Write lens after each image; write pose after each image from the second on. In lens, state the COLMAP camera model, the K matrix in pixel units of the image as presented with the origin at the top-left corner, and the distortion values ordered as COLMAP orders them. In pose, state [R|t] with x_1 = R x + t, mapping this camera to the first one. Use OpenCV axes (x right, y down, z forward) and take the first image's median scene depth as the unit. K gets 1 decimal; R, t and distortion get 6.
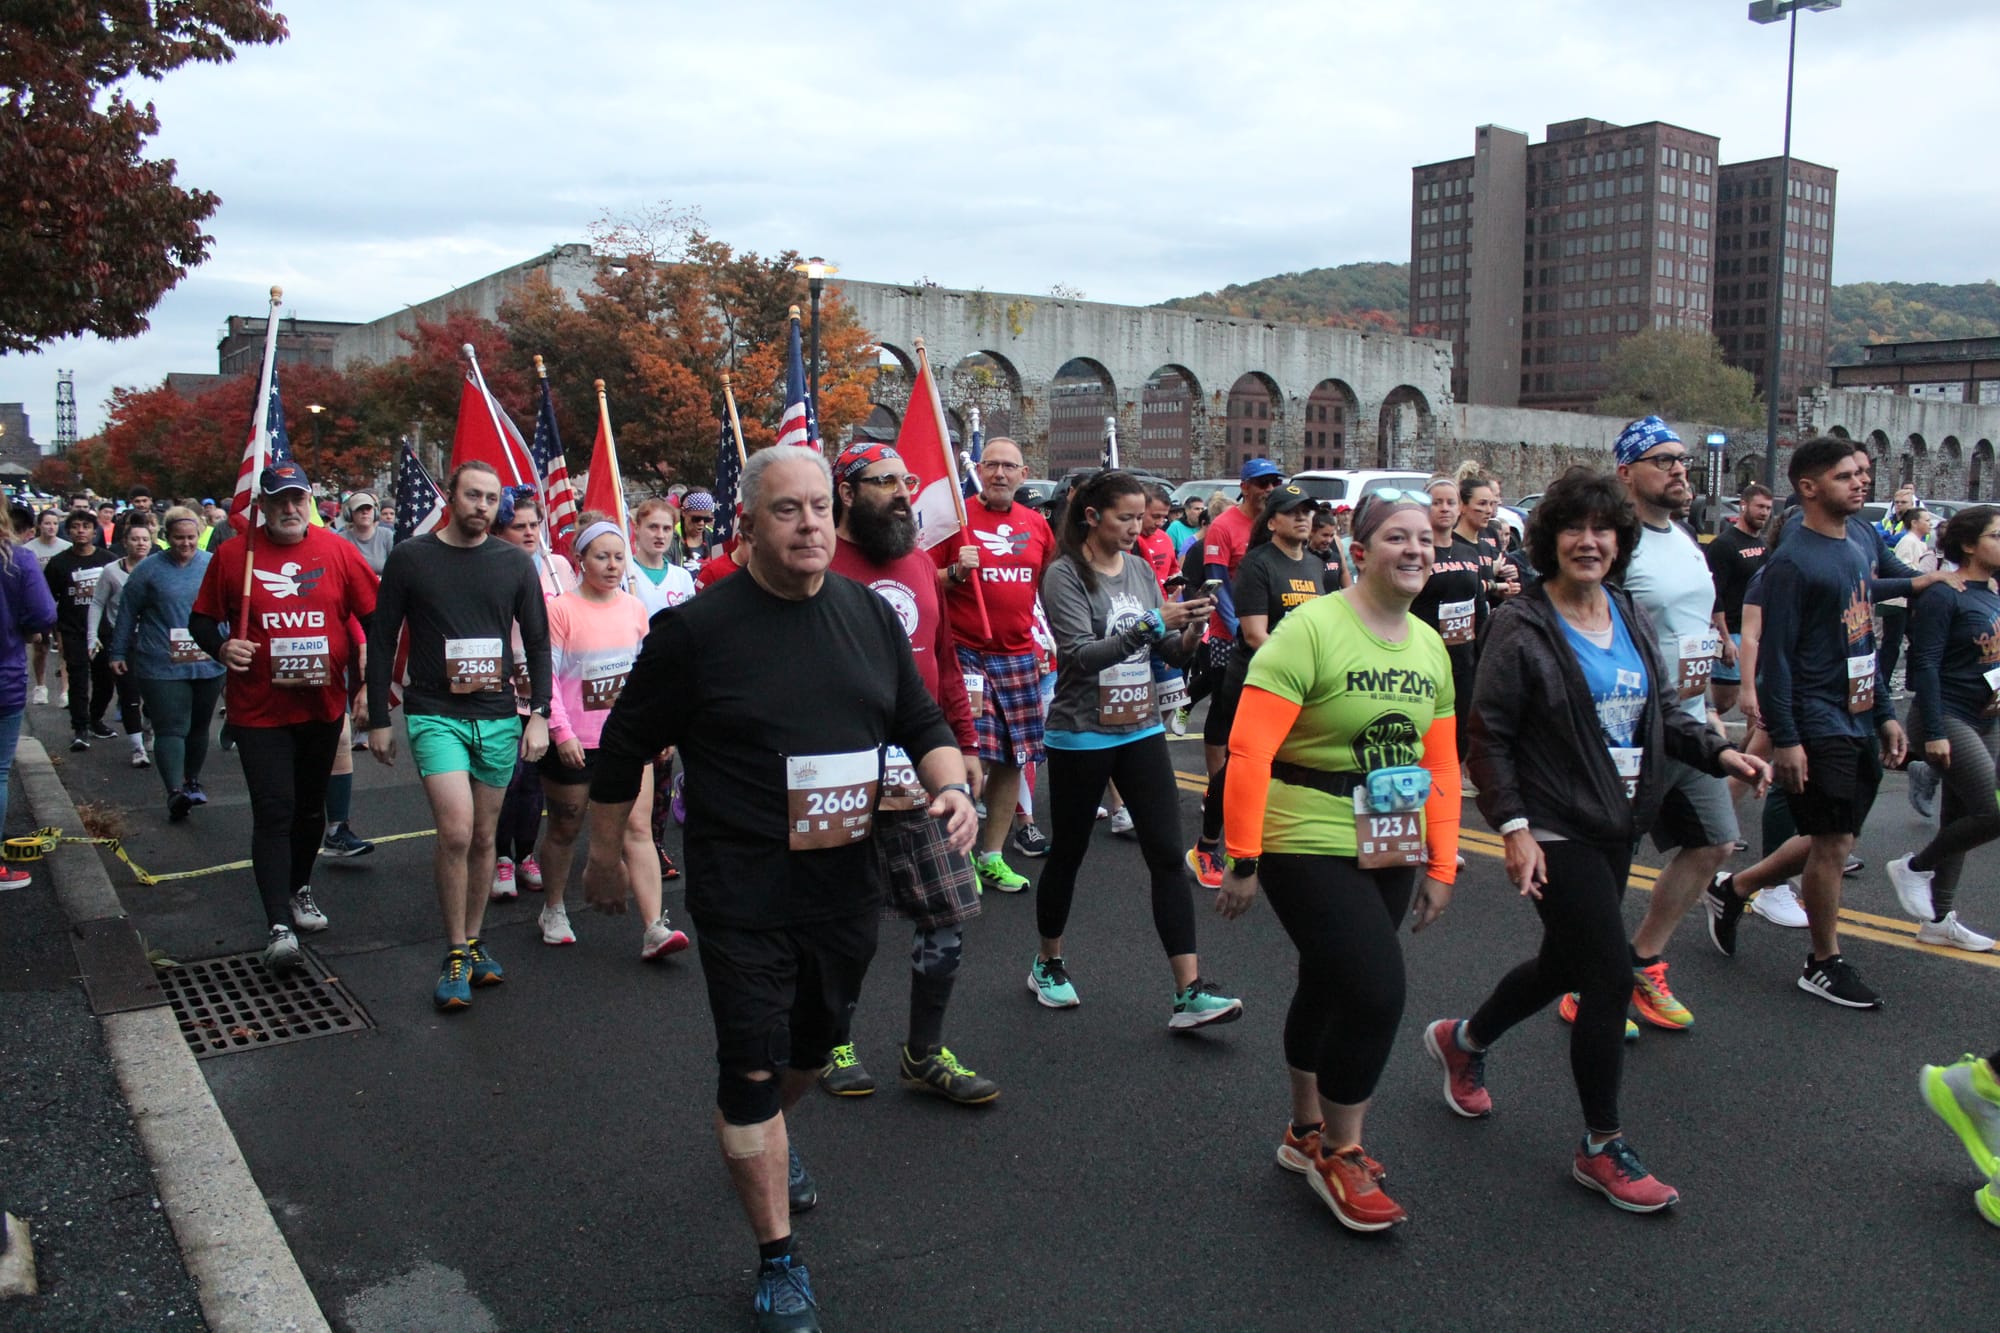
lens RADIAL K [[1632.3, 0, 973.5], [0, 1632.3, 644.3], [0, 0, 1]] dist [-0.180162, 0.144166]
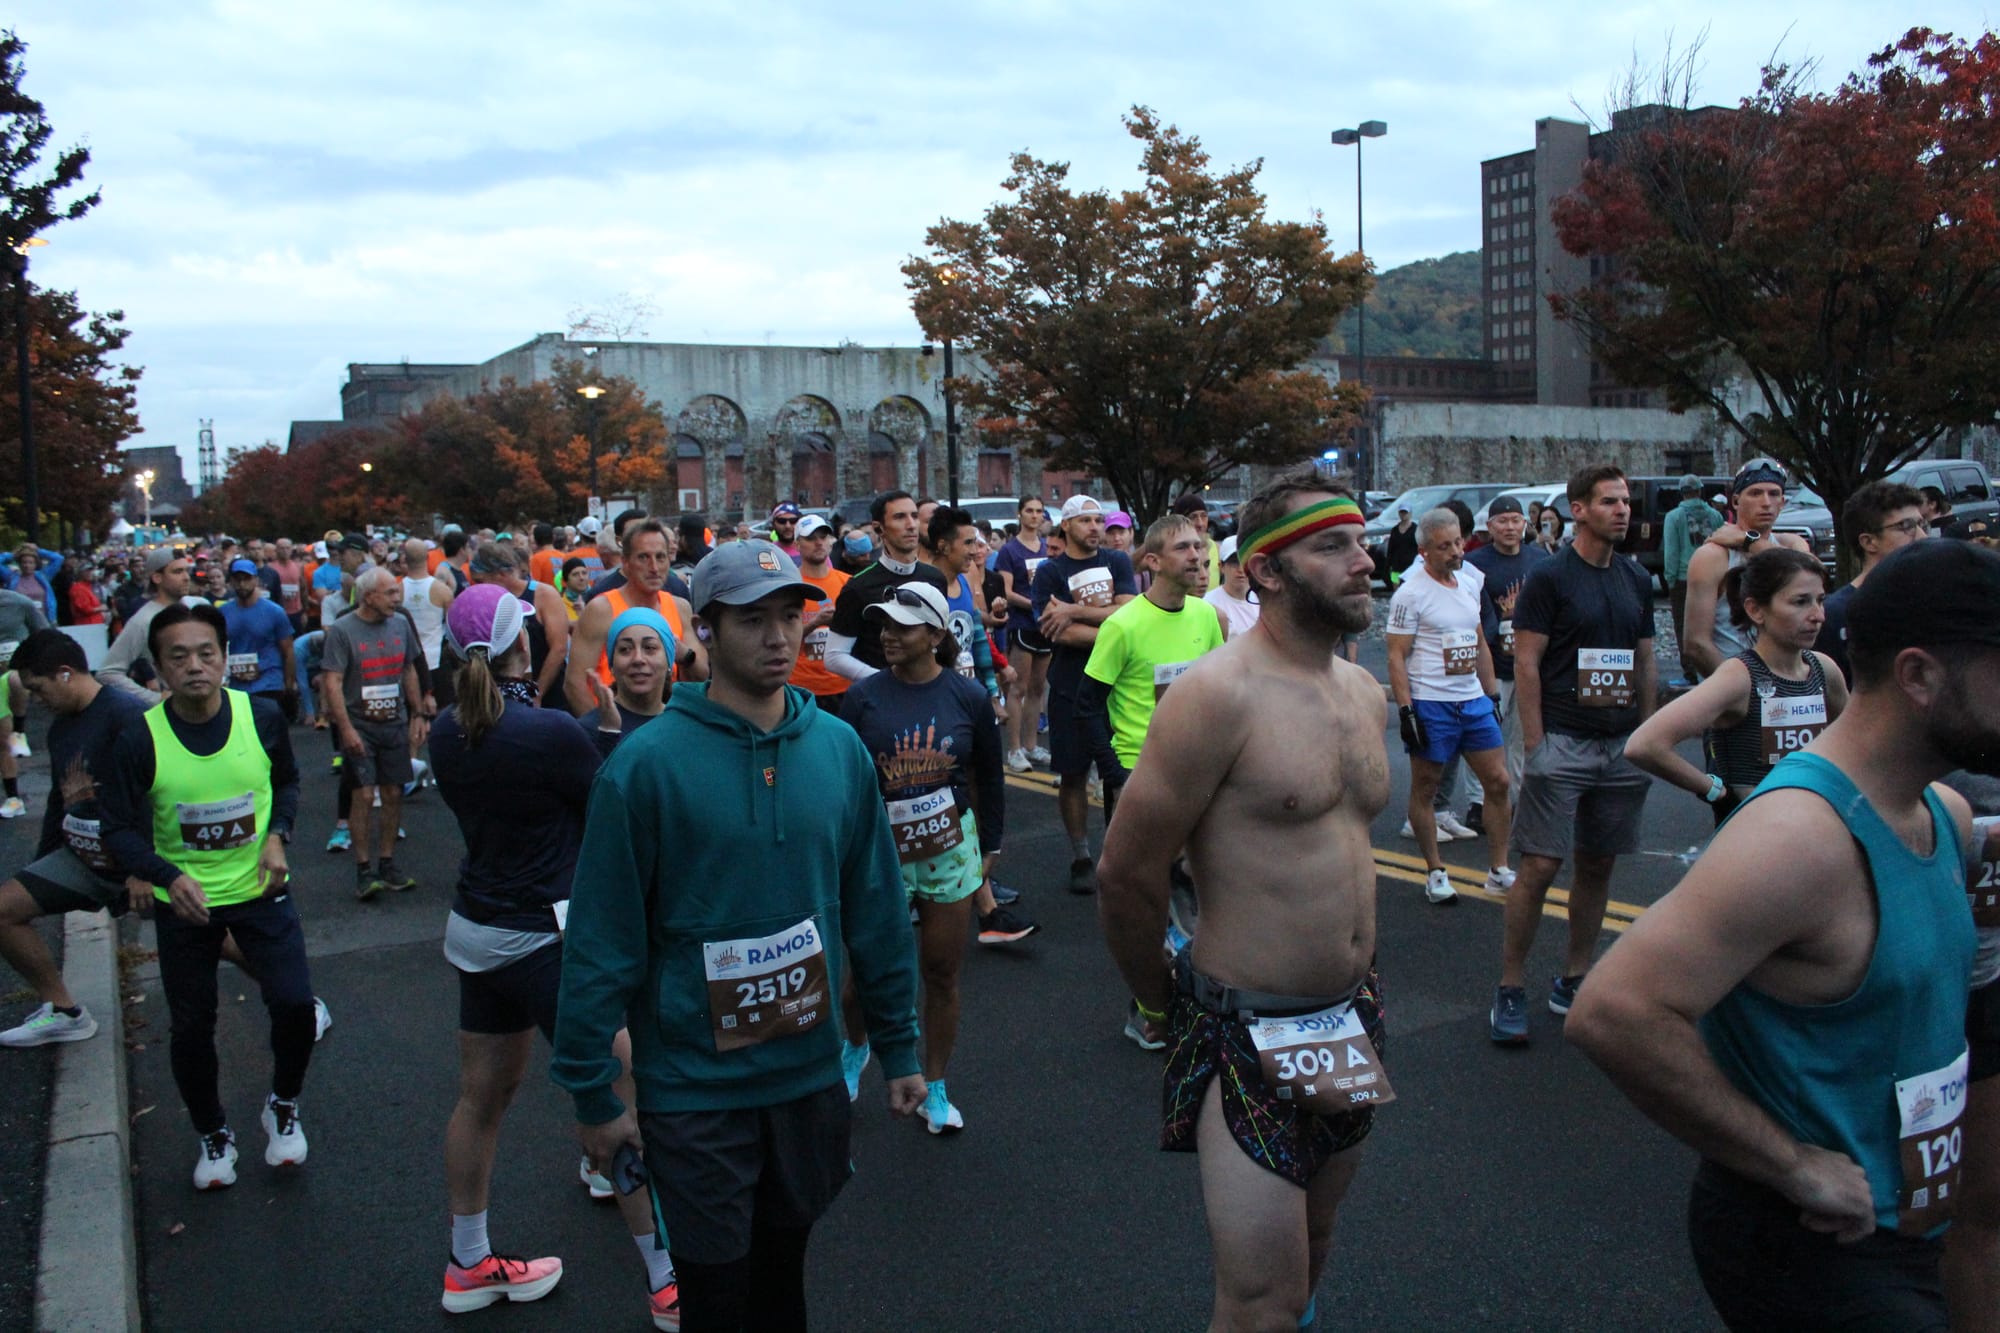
lens RADIAL K [[1705.5, 0, 1000.0], [0, 1705.5, 666.5], [0, 0, 1]] dist [-0.176205, 0.154208]
pose [[0.995351, -0.029819, -0.091577, 0.101491], [0.030446, 0.999521, 0.005462, 0.010005], [0.091371, -0.008225, 0.995783, -0.141227]]
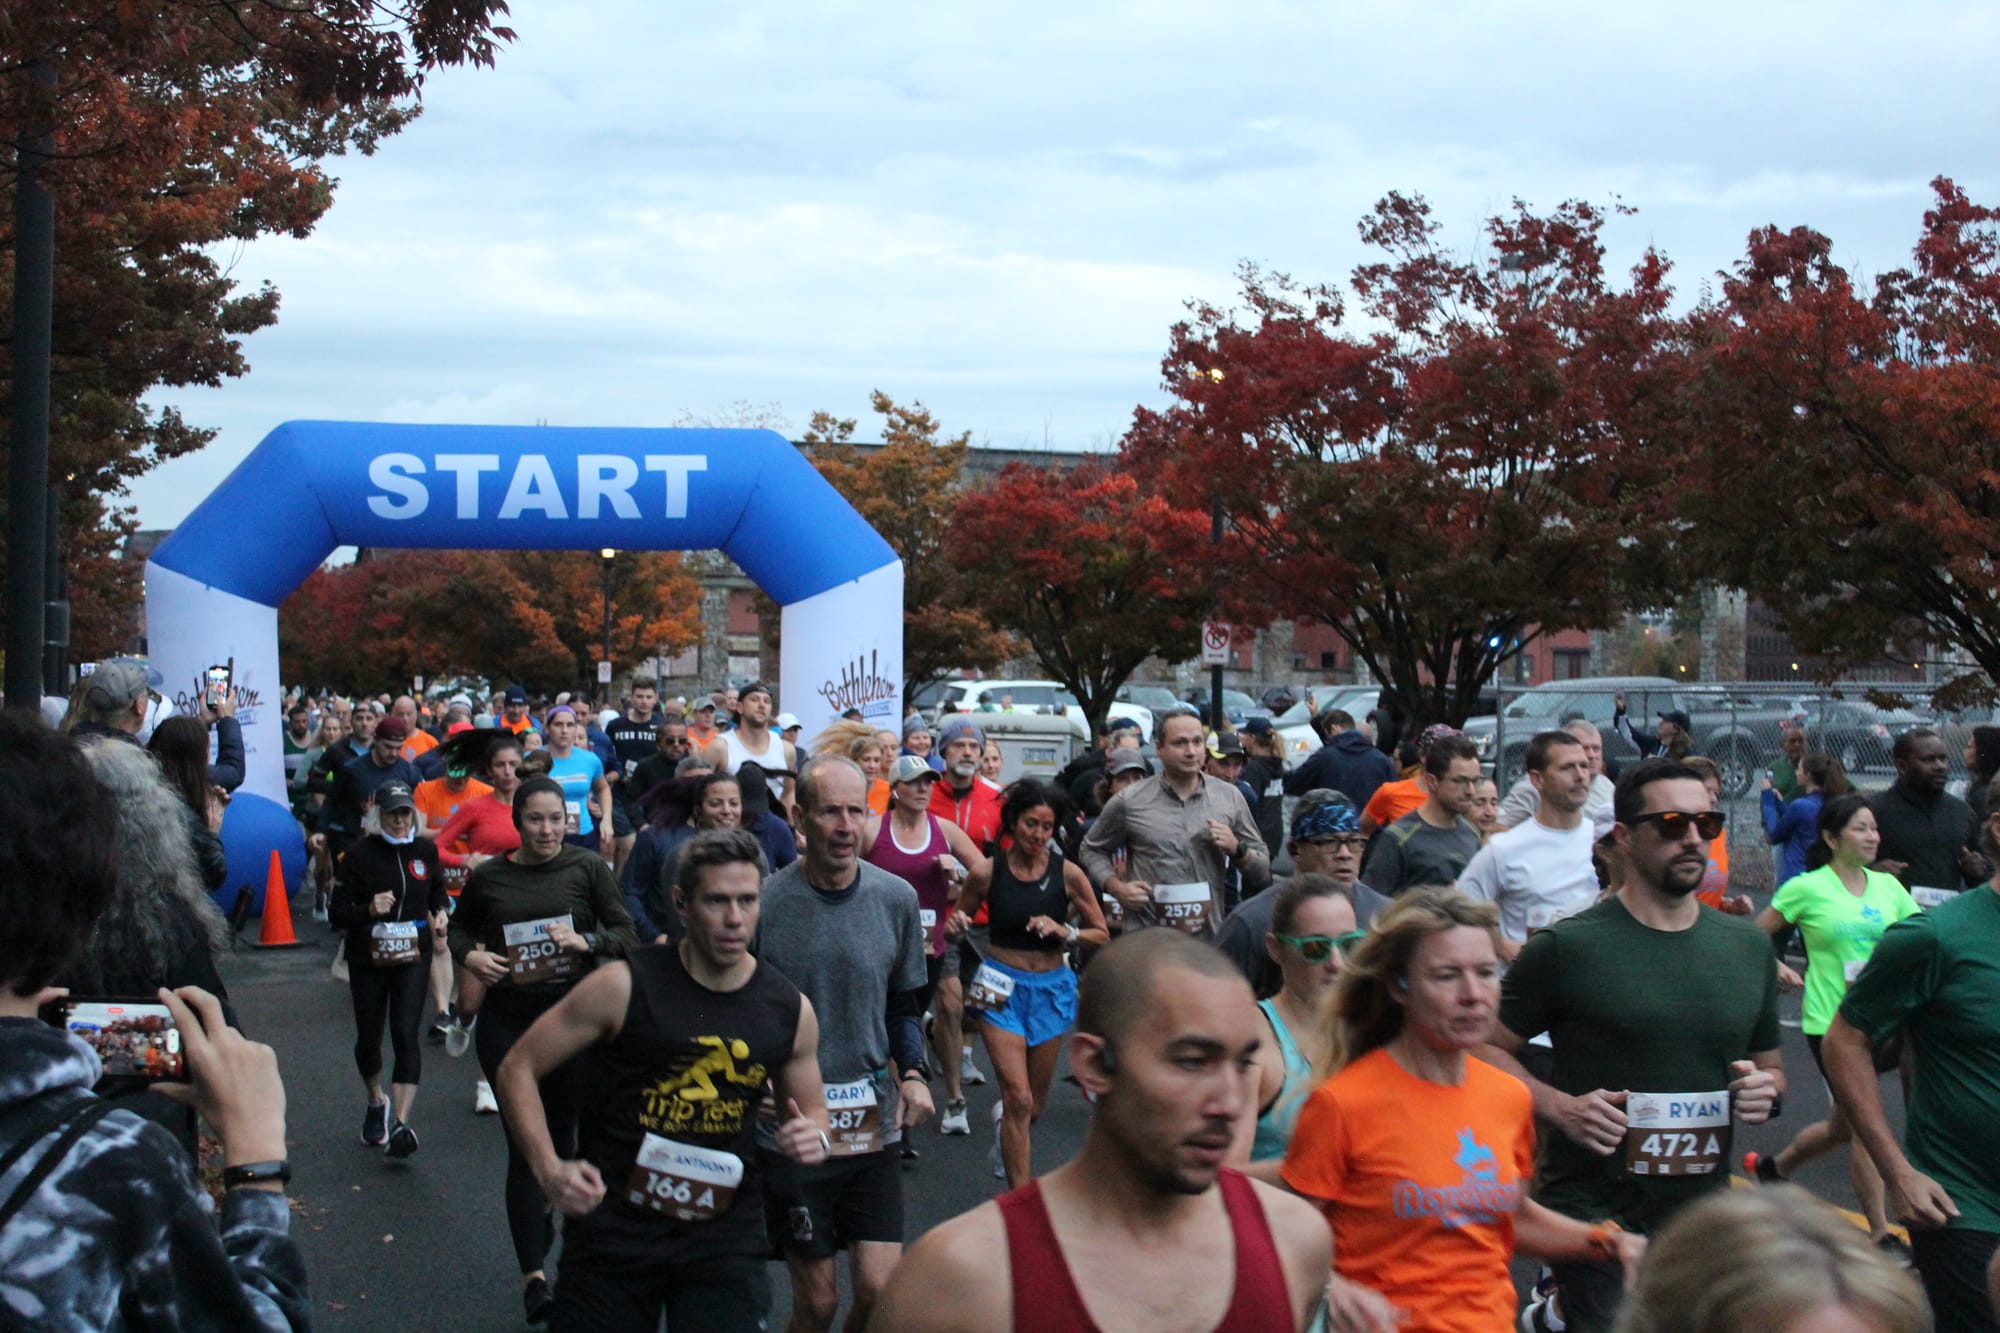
lens RADIAL K [[3077.6, 0, 999.2], [0, 3077.6, 679.5], [0, 0, 1]] dist [-0.001971, -0.014894]
pose [[0.956053, -0.000350, -0.293193, 0.240994], [-0.025941, 0.995976, -0.085780, 0.027845], [0.292043, 0.089617, 0.952197, -0.357398]]
